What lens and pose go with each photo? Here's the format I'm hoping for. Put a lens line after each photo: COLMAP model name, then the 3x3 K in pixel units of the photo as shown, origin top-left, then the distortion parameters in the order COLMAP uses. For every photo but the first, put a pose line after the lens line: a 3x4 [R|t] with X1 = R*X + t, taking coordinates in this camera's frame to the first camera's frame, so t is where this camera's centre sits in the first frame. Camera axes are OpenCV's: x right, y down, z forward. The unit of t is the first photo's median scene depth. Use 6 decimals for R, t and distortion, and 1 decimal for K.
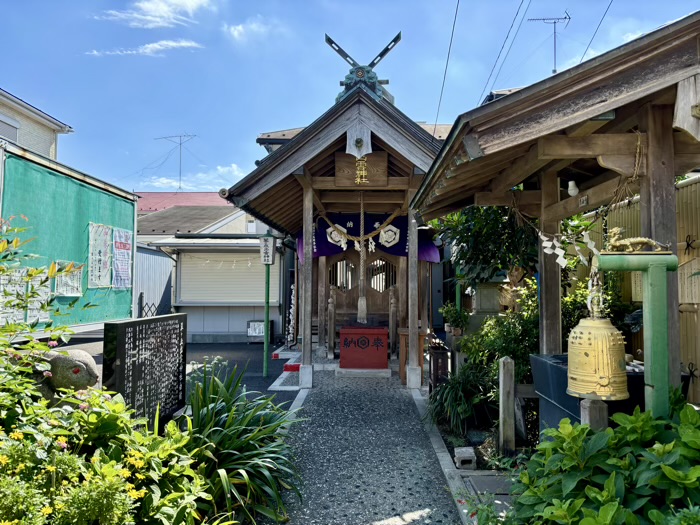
lens RADIAL K [[521.3, 0, 352.4], [0, 521.3, 260.7], [0, 0, 1]] dist [0.078280, -0.110579]
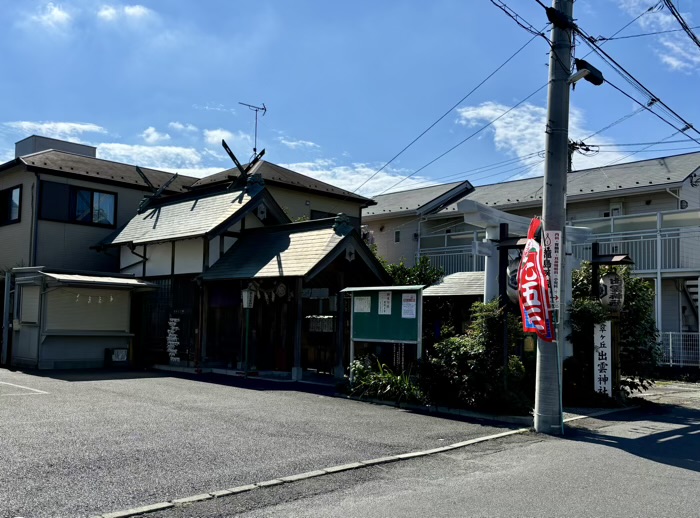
lens RADIAL K [[689.4, 0, 314.9], [0, 689.4, 259.7], [0, 0, 1]] dist [0.072702, 0.000514]
pose [[0.704604, 0.076670, 0.705447, -1.339315], [-0.057283, 0.997047, -0.051148, -0.039213], [-0.707285, -0.004371, 0.706915, -0.546367]]
